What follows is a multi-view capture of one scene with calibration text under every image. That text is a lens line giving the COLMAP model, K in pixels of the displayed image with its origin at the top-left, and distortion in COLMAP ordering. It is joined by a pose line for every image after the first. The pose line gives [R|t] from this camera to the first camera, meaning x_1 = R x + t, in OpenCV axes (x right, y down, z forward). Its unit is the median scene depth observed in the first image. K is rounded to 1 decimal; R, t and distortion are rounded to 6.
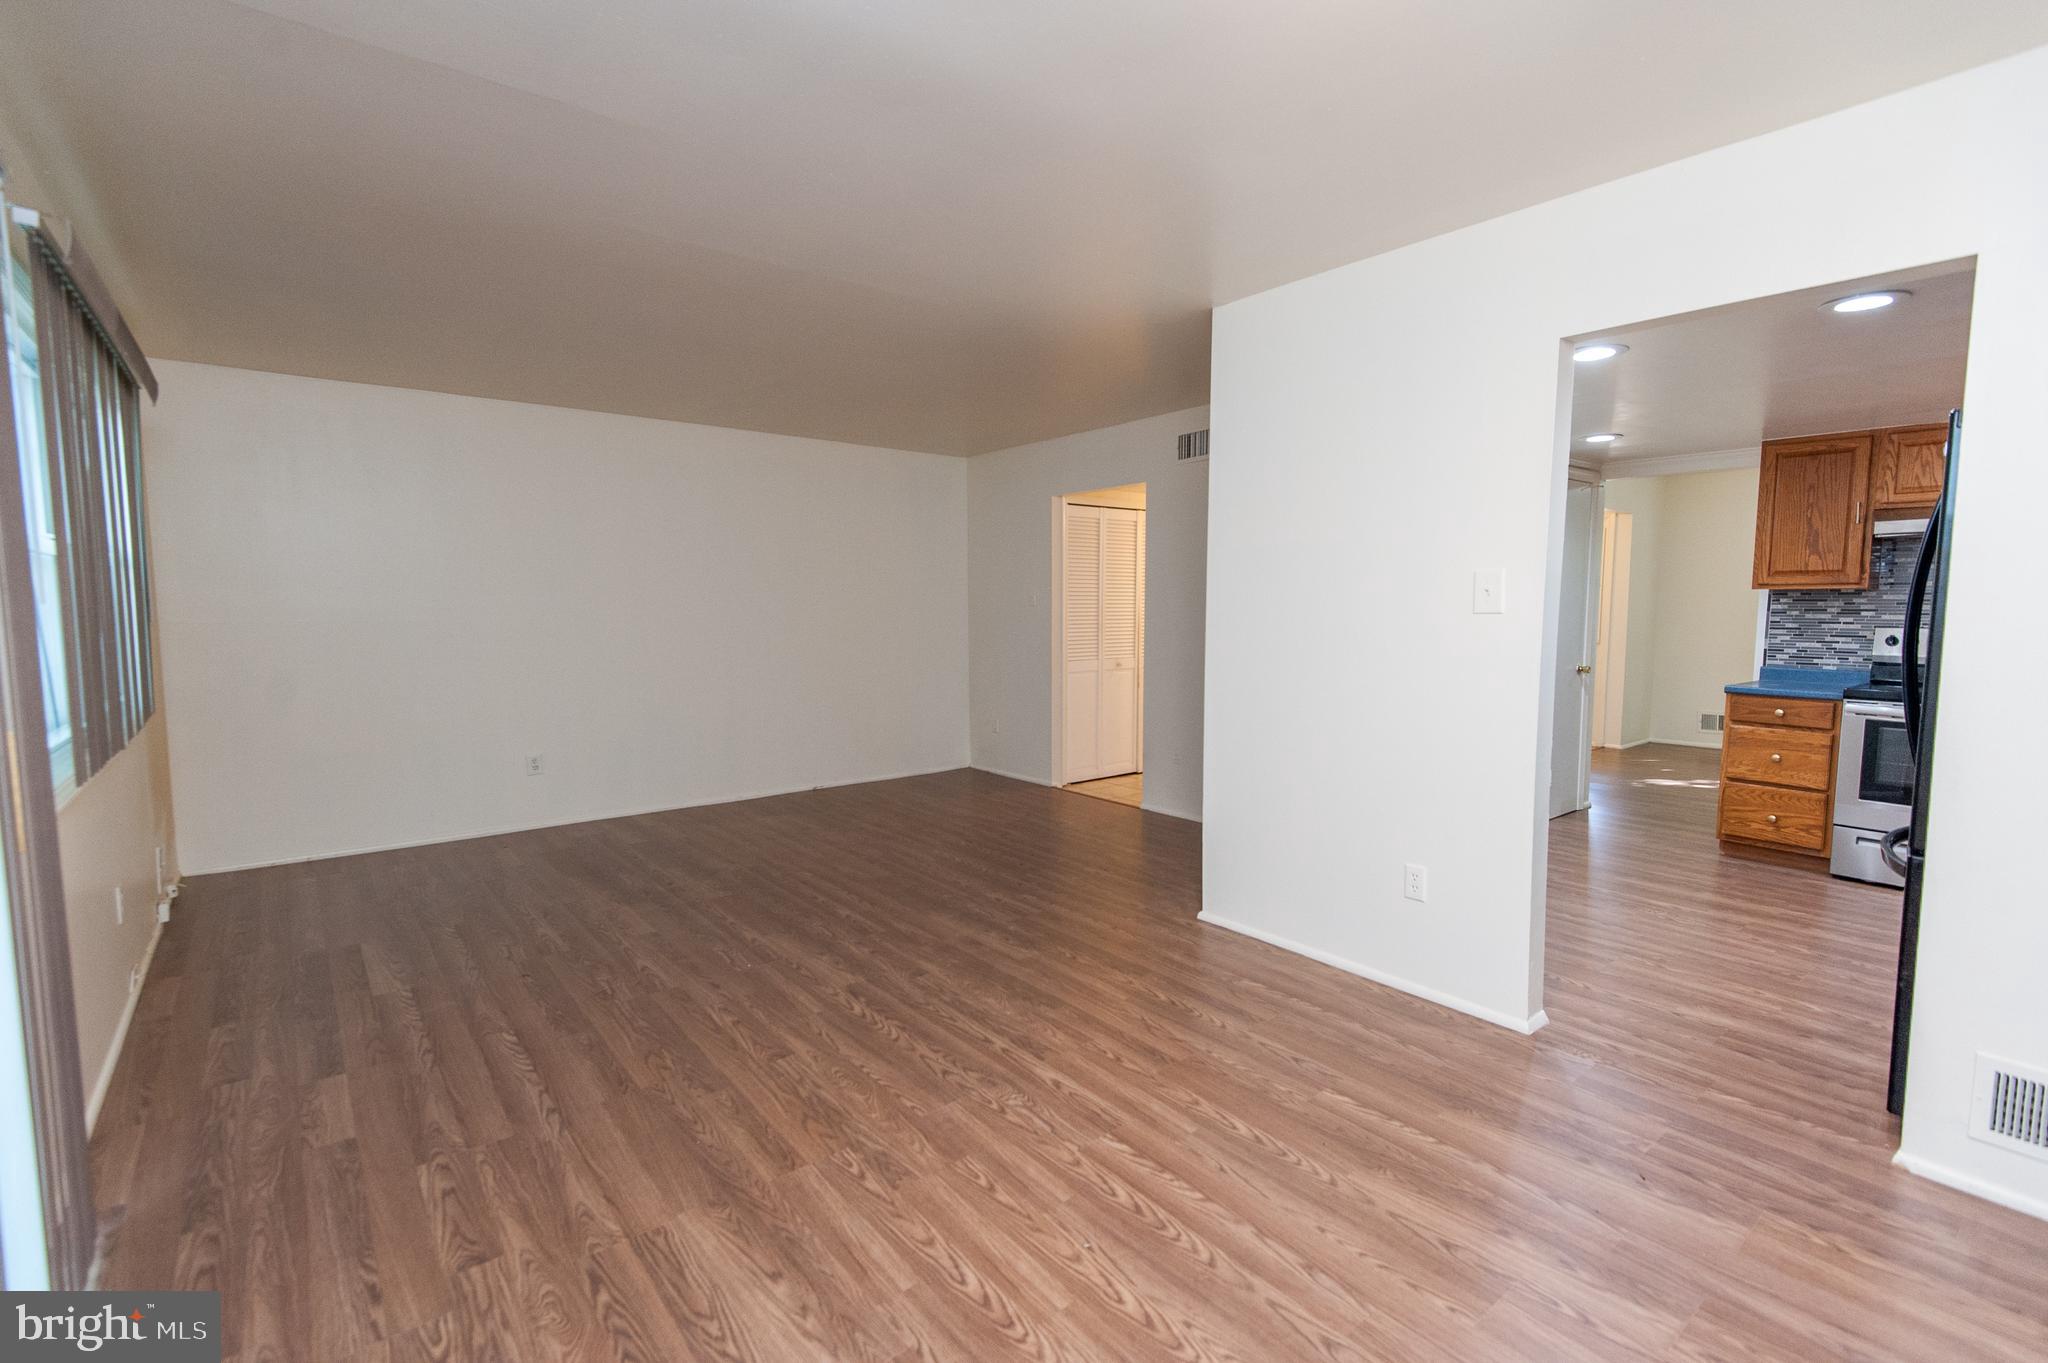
lens RADIAL K [[915.7, 0, 1039.6], [0, 915.7, 679.8], [0, 0, 1]] dist [0.027325, -0.013349]
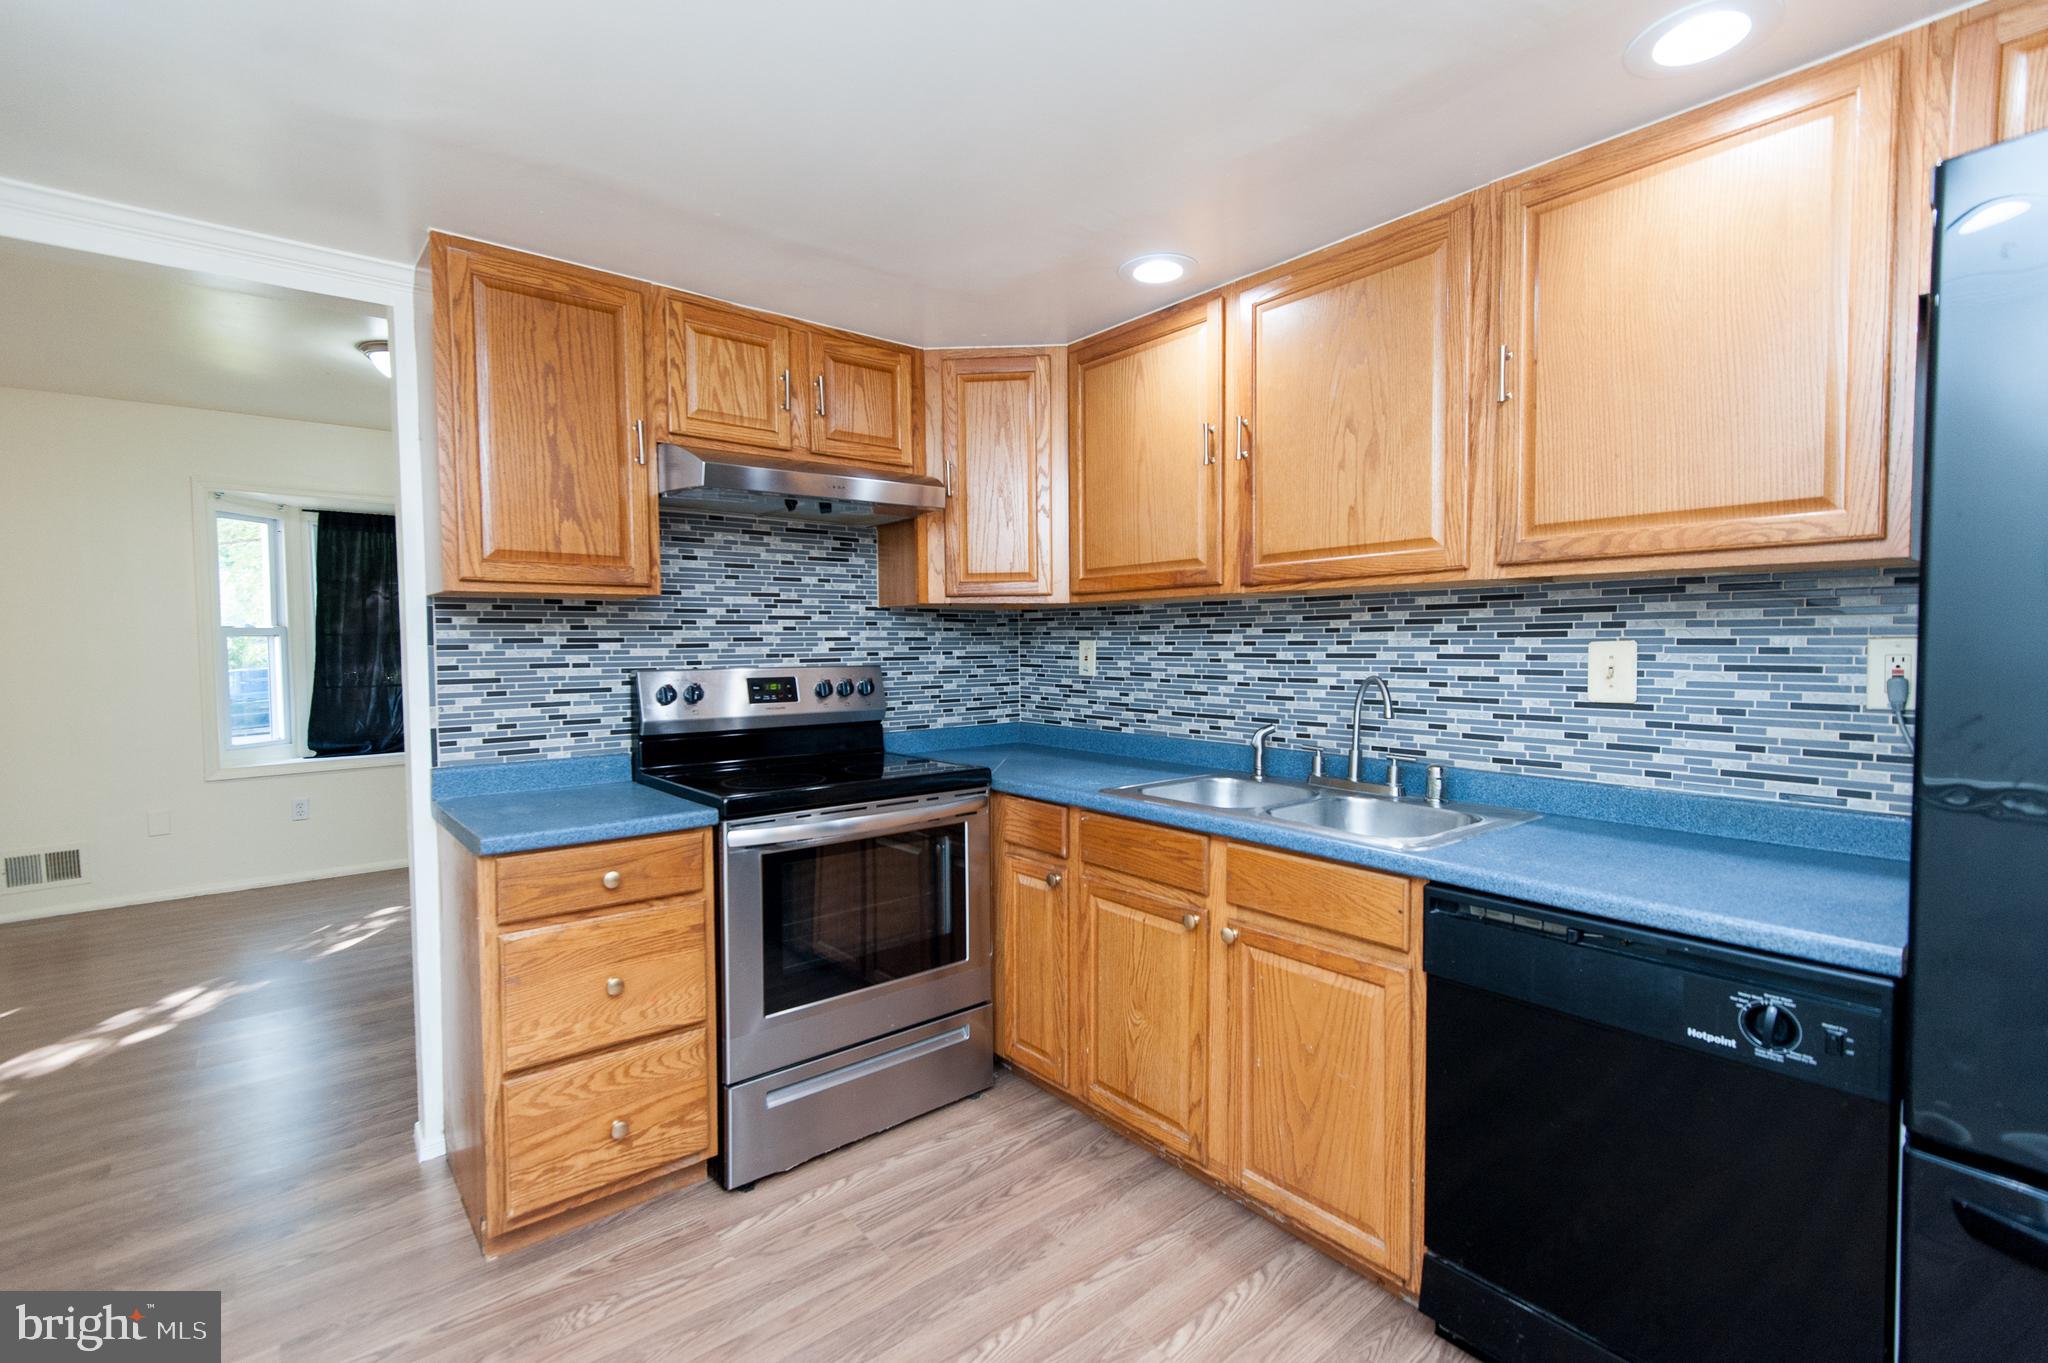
lens RADIAL K [[915.7, 0, 1031.9], [0, 915.7, 682.4], [0, 0, 1]] dist [0.027325, -0.013349]
pose [[-0.005625, -0.046891, 0.998884, 0.367867], [0.096664, 0.994197, 0.047216, -0.053136], [-0.995301, 0.096822, -0.001059, 0.772826]]
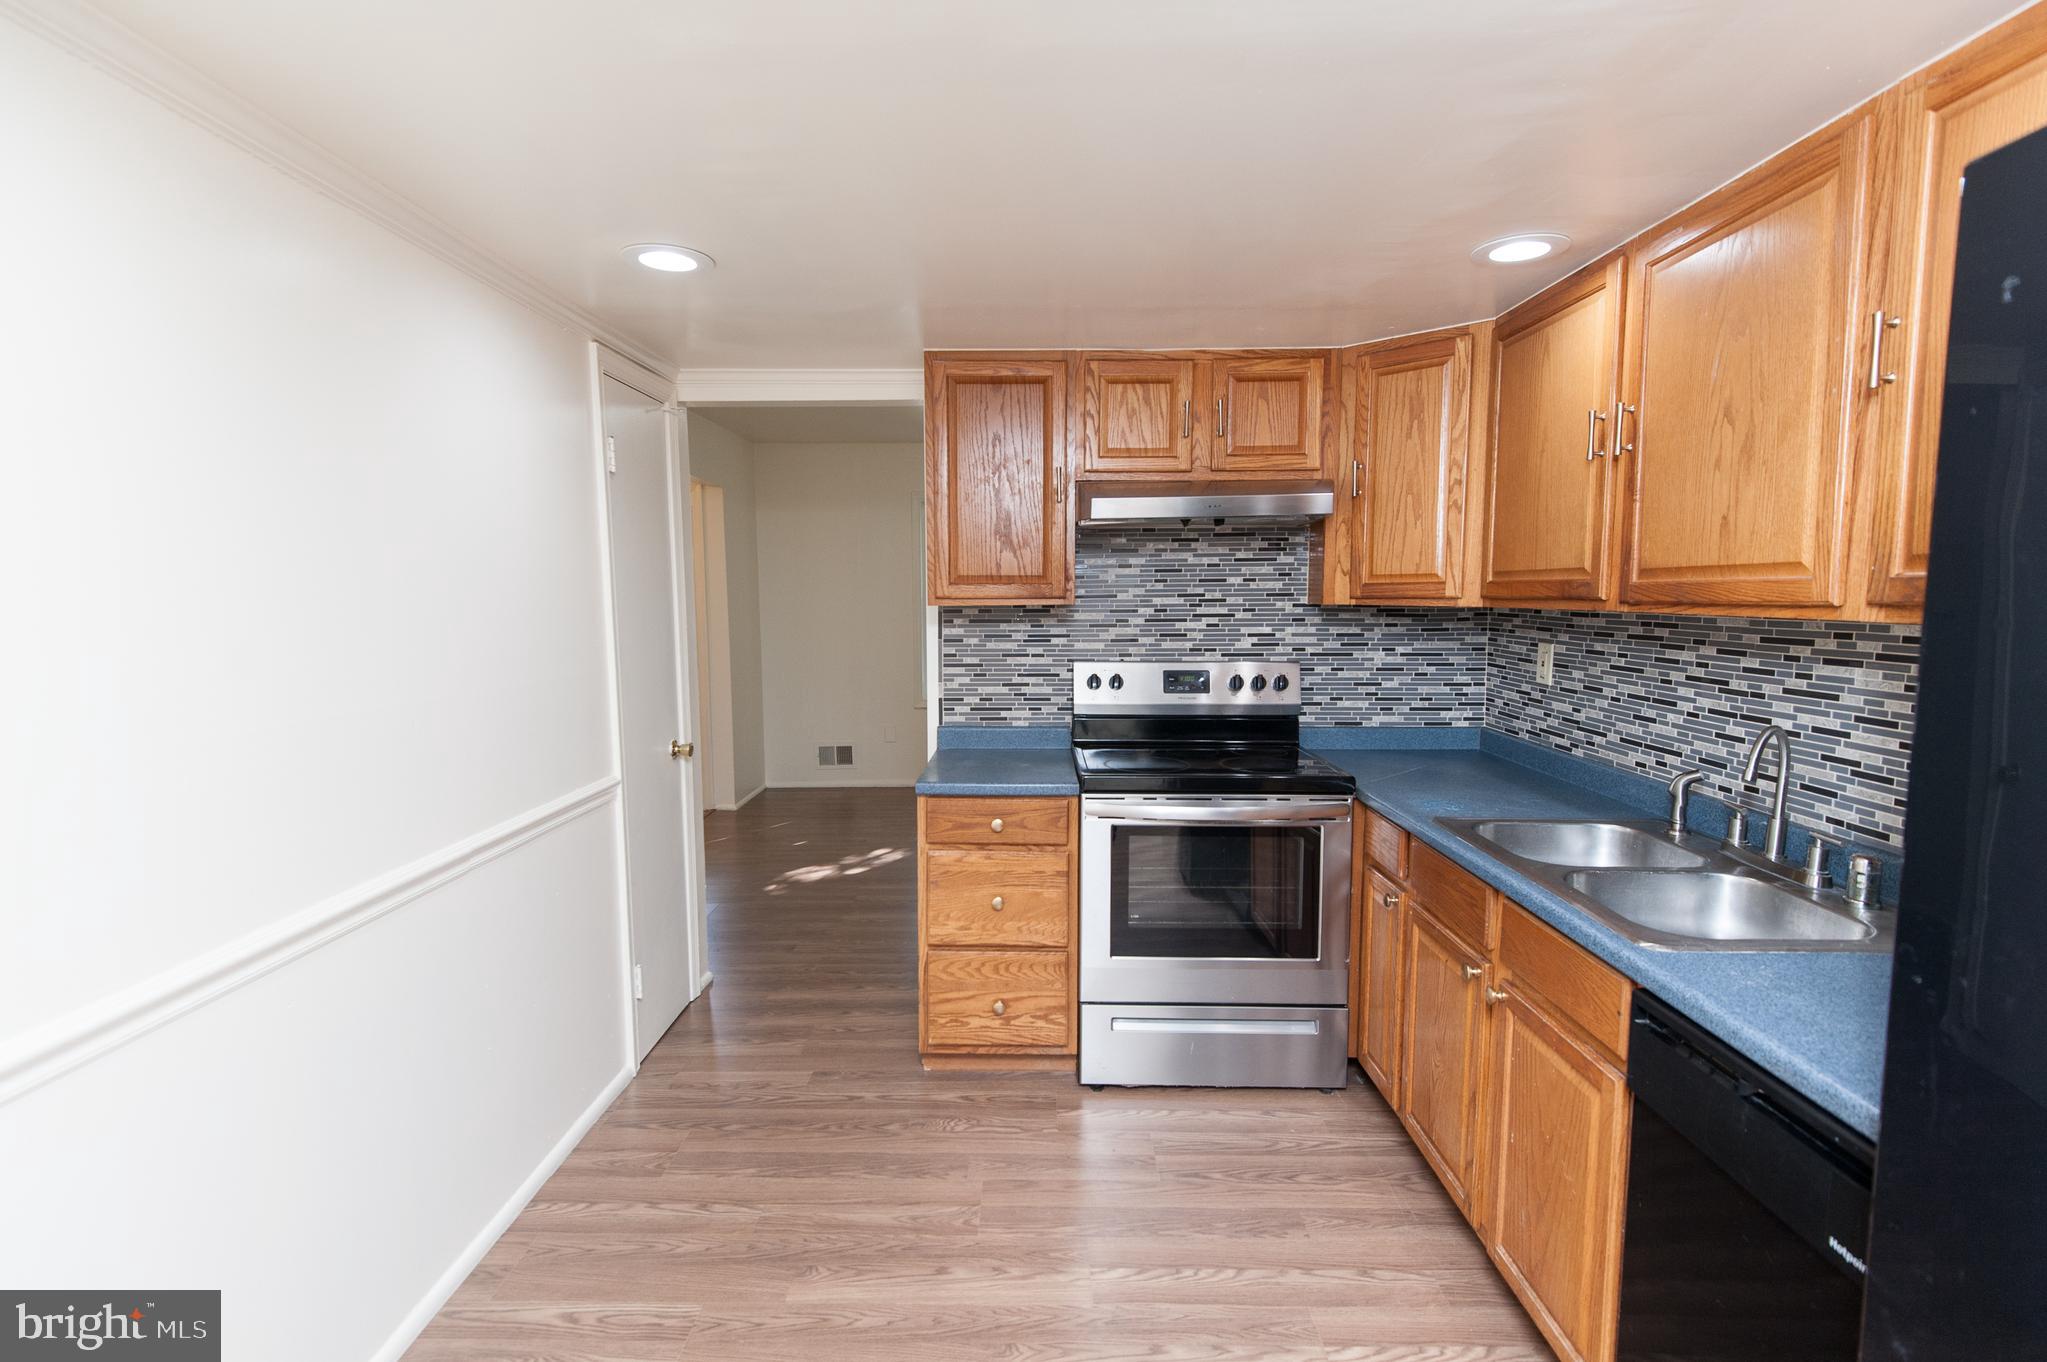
lens RADIAL K [[970.0, 0, 1011.8], [0, 970.0, 680.4], [0, 0, 1]] dist [0.030857, -0.013348]
pose [[0.651769, -0.074255, 0.754773, 0.346518], [0.071982, 0.996759, 0.035903, -0.071423], [-0.754994, 0.030930, 0.655002, 0.577783]]
